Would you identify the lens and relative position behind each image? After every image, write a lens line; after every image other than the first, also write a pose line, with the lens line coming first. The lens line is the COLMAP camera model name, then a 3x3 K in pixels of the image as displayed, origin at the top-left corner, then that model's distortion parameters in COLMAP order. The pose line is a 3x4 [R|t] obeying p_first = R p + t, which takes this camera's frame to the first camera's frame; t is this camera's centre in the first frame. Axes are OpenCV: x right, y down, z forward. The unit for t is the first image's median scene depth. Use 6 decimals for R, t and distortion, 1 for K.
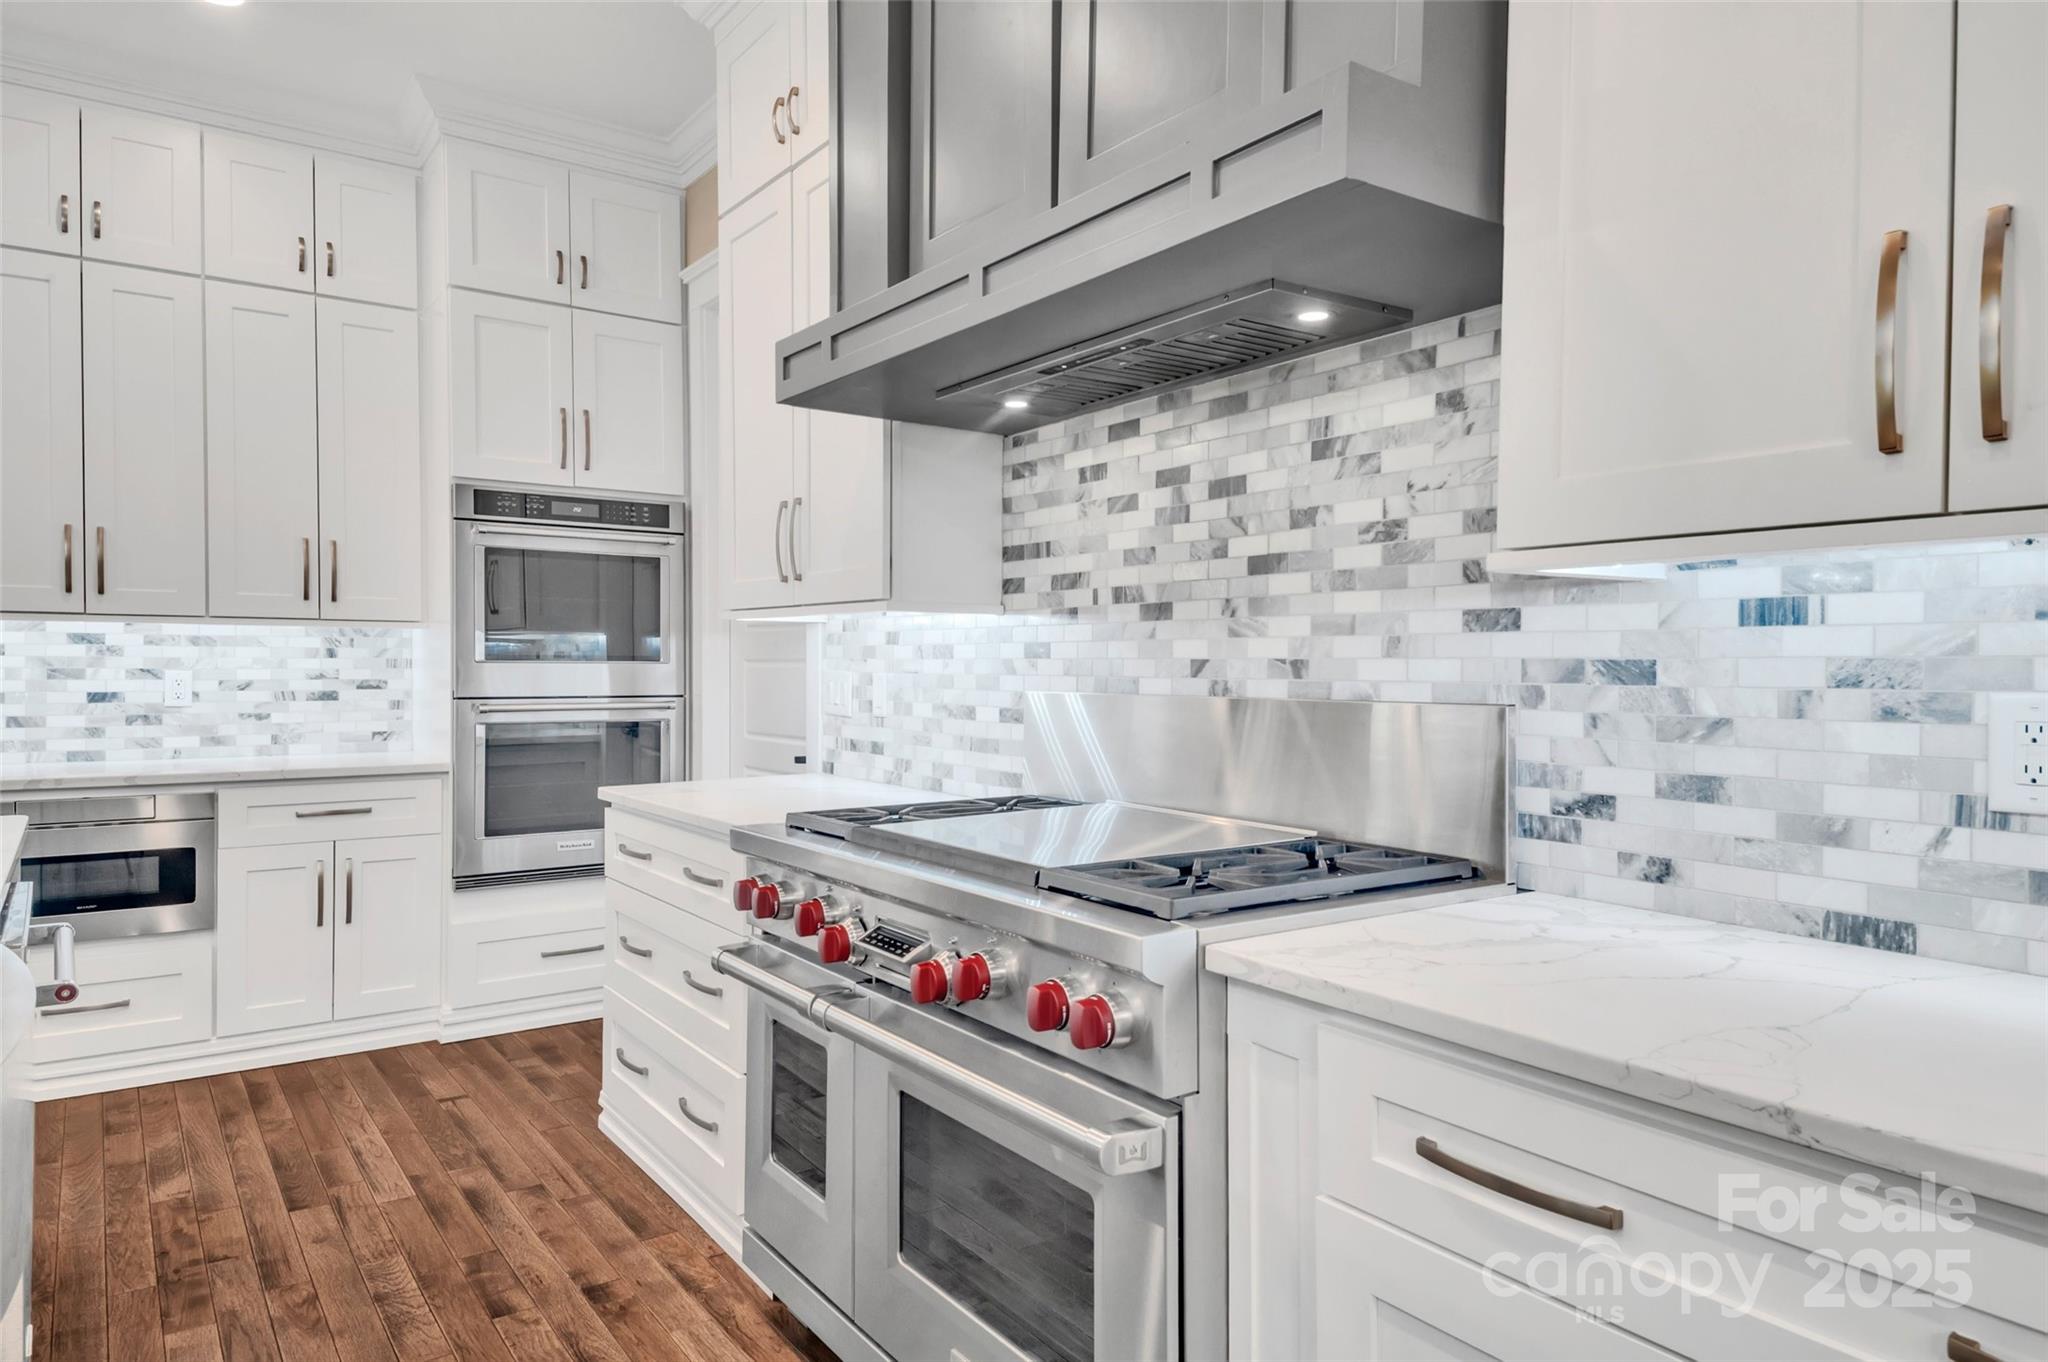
lens RADIAL K [[1275.9, 0, 1025.2], [0, 1275.9, 682.3], [0, 0, 1]] dist [0.071161, -0.002004]
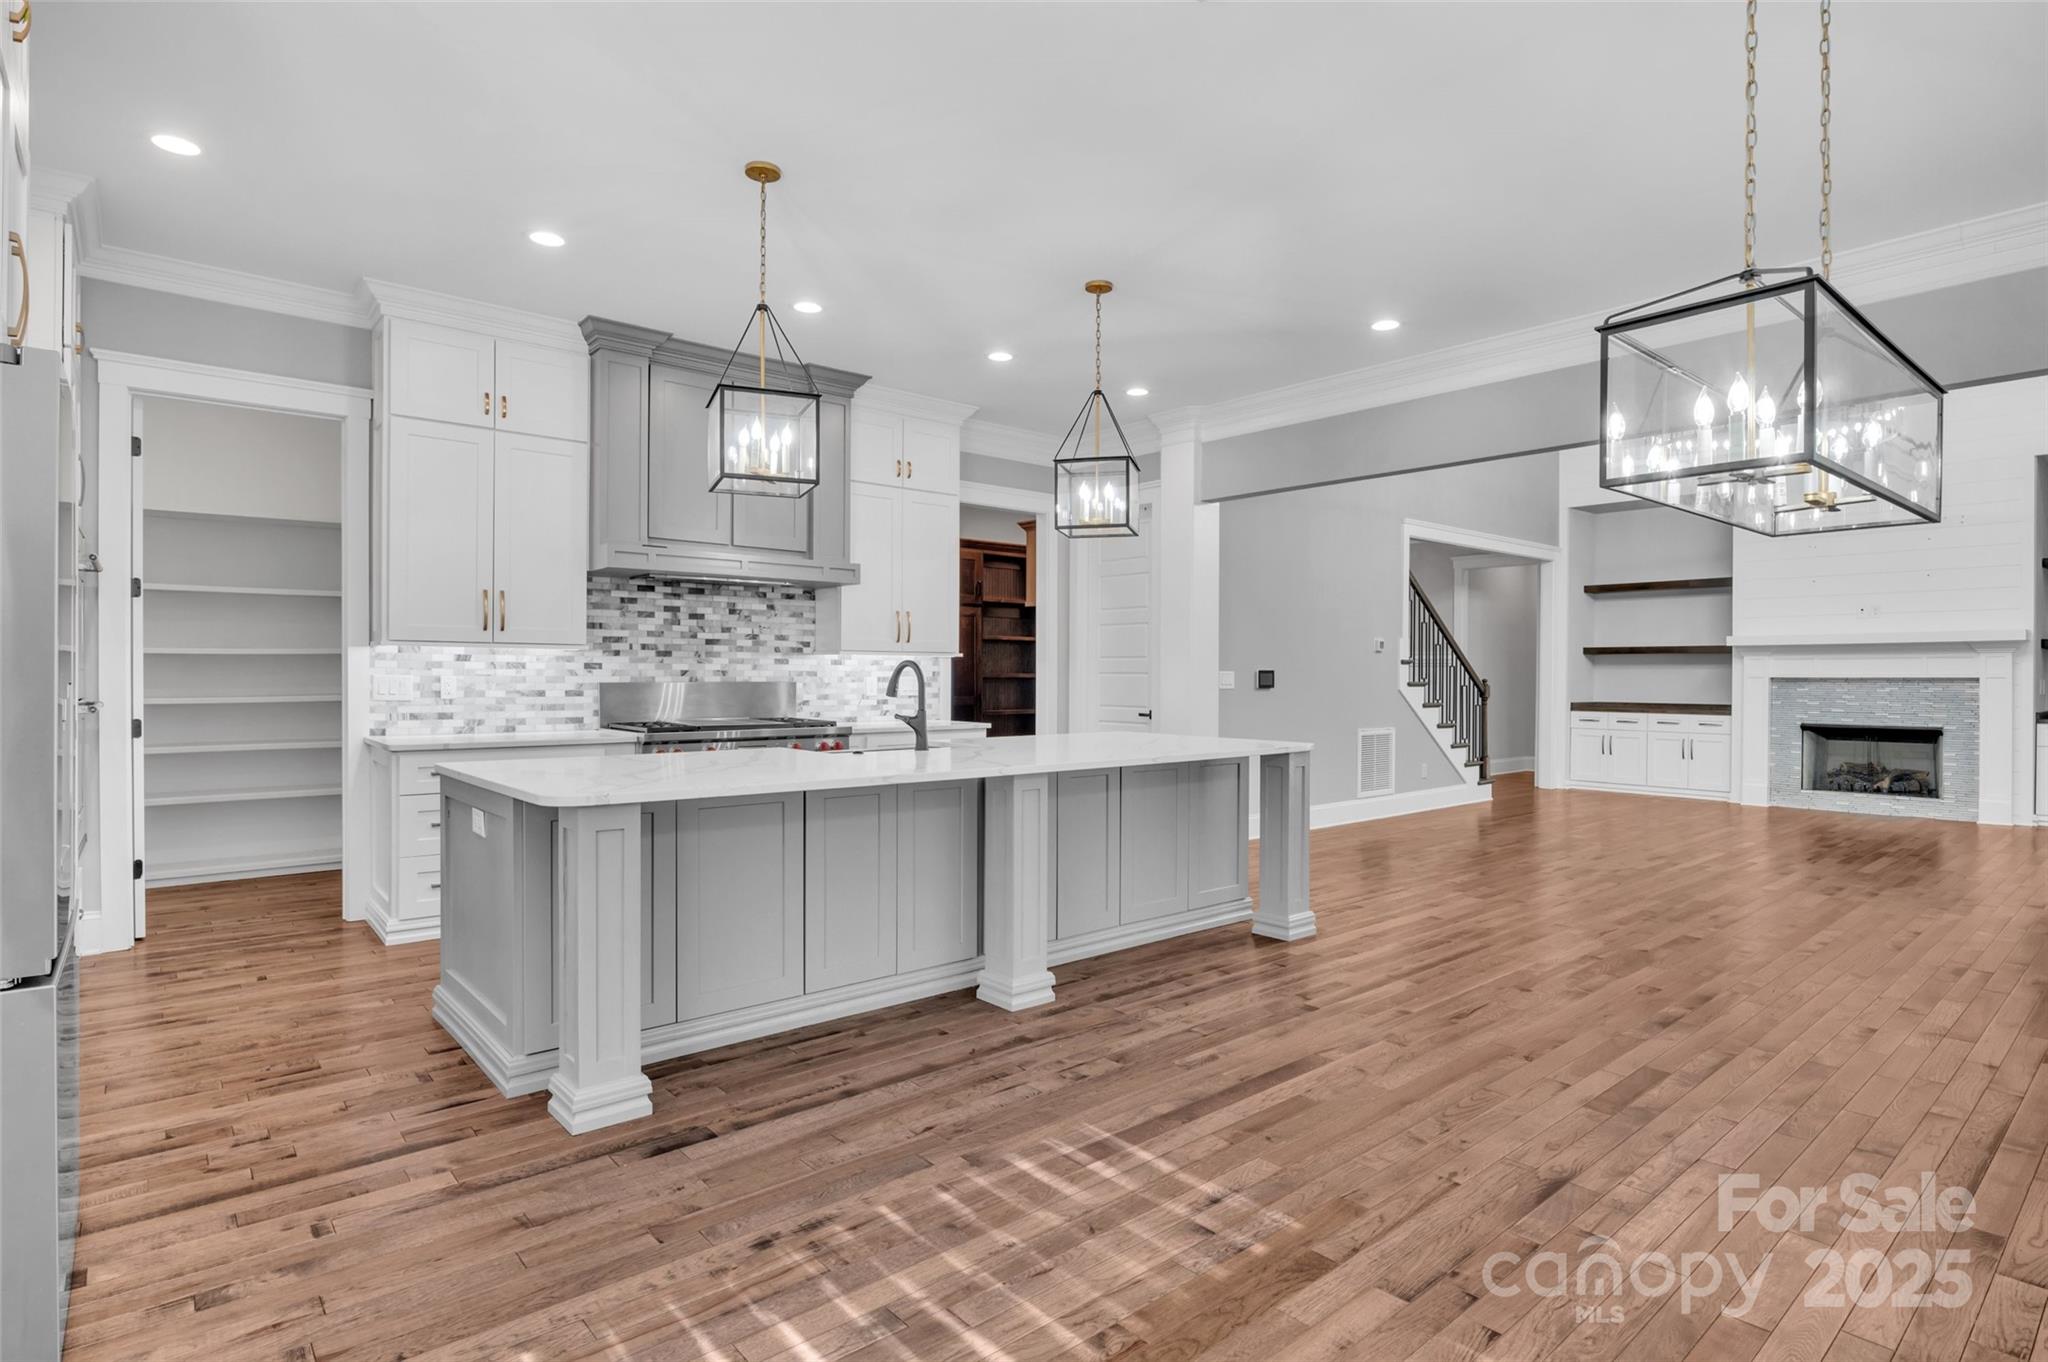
lens RADIAL K [[1034.1, 0, 1022.5], [0, 1034.1, 683.6], [0, 0, 1]] dist [-0.012989, 0.001197]
pose [[-0.087680, -0.016137, 0.996018, -2.181772], [0.007176, 0.999833, 0.016831, -0.019753], [-0.996123, 0.008623, -0.087550, 0.366121]]
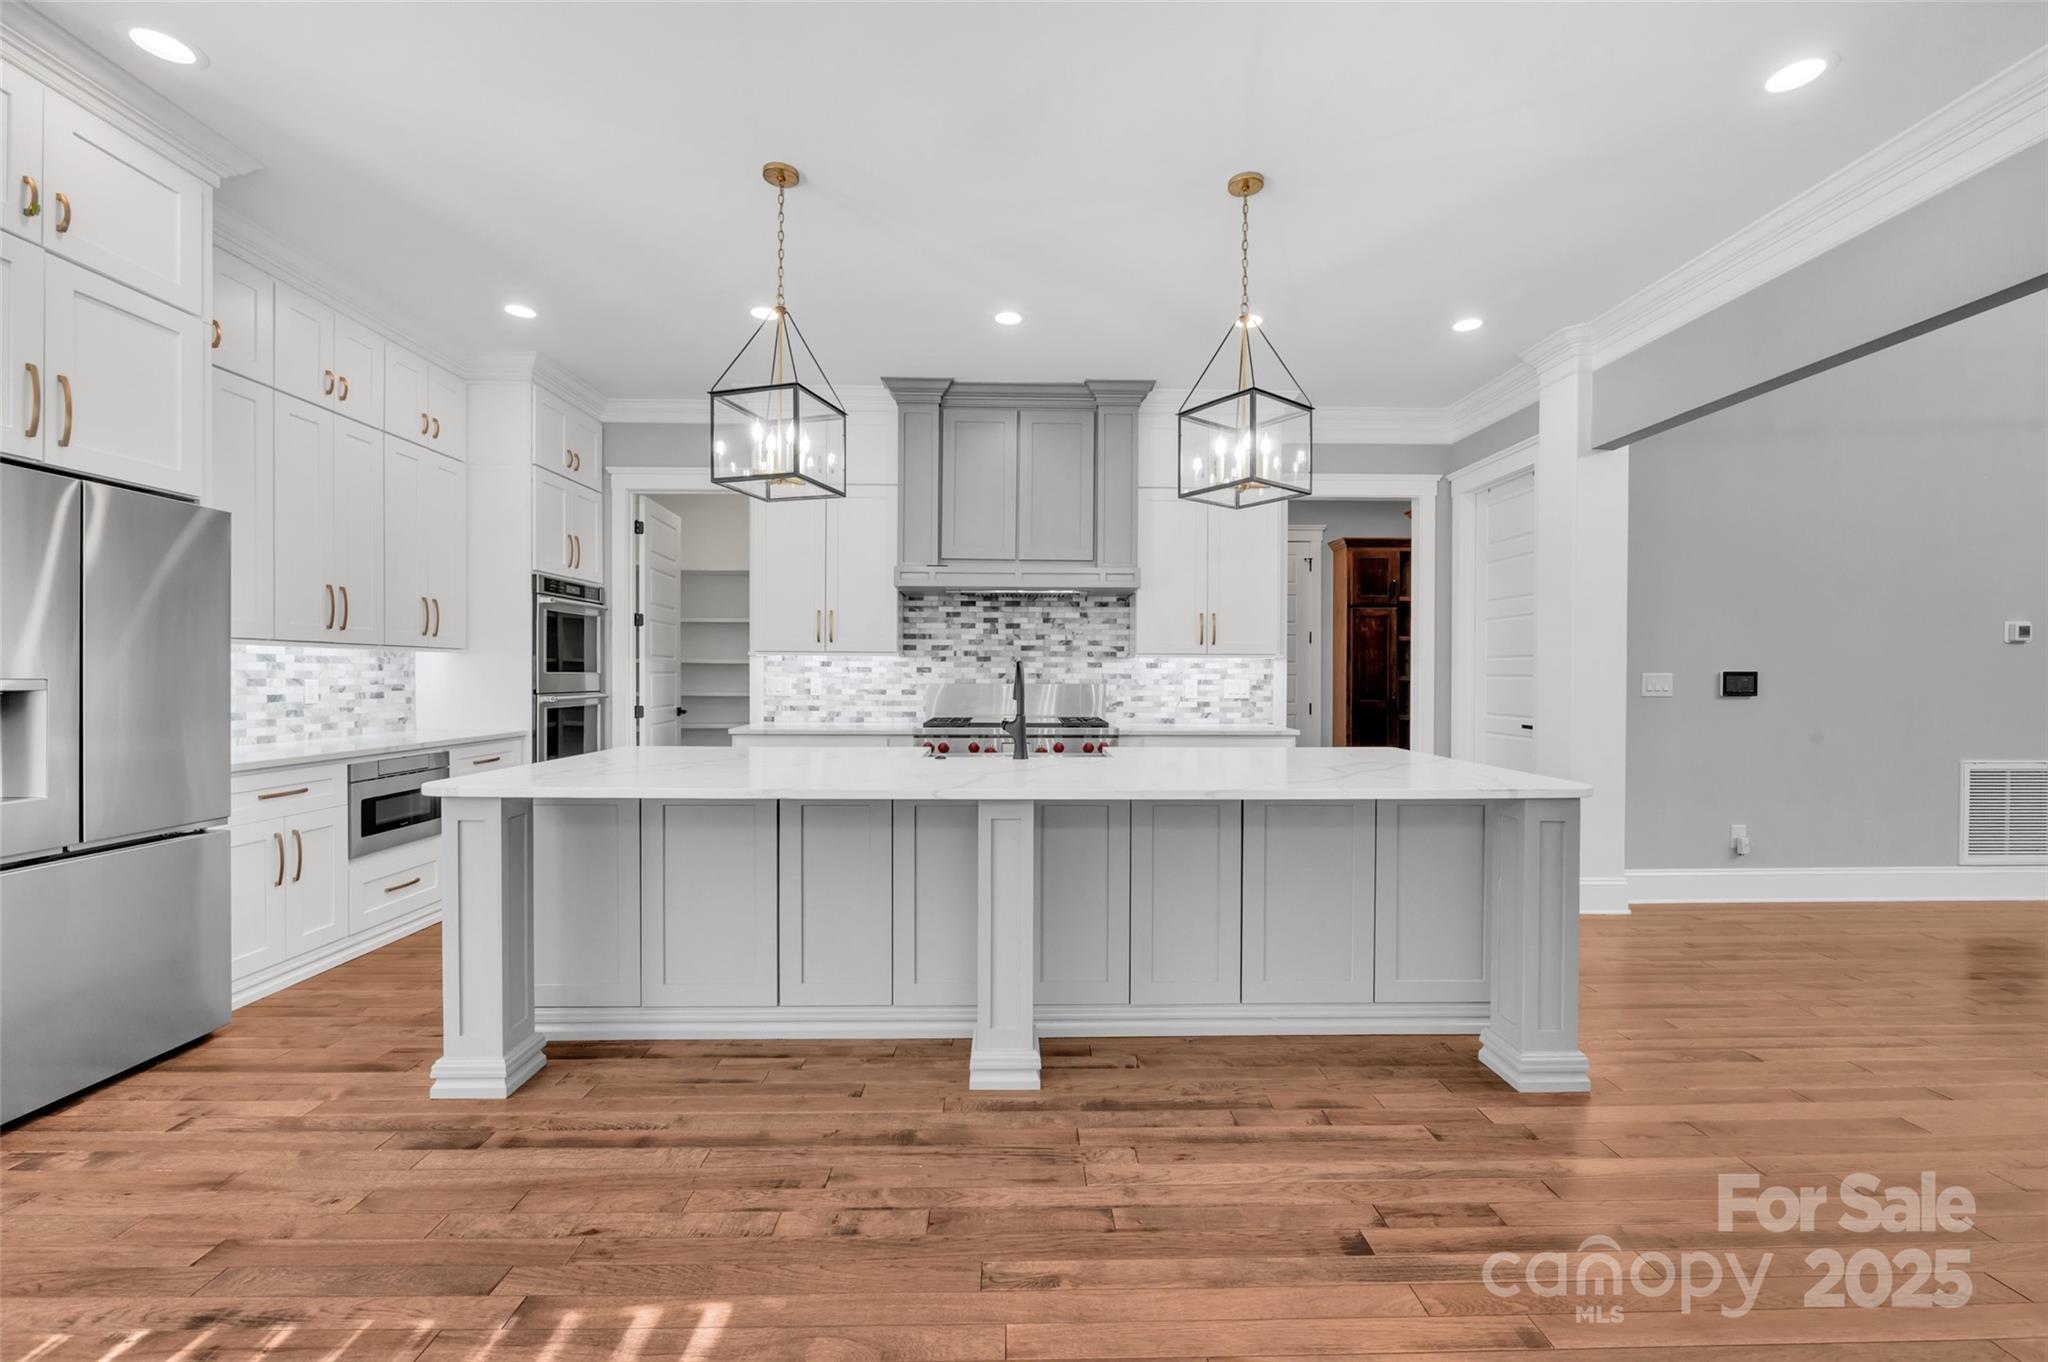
lens RADIAL K [[802.1, 0, 1029.5], [0, 802.1, 684.0], [0, 0, 1]] dist [-0.008509, 0.000414]
pose [[0.558609, -0.012506, 0.829337, -1.498544], [0.009816, 0.999916, 0.008466, -0.005496], [-0.829373, 0.003411, 0.558685, -0.272867]]
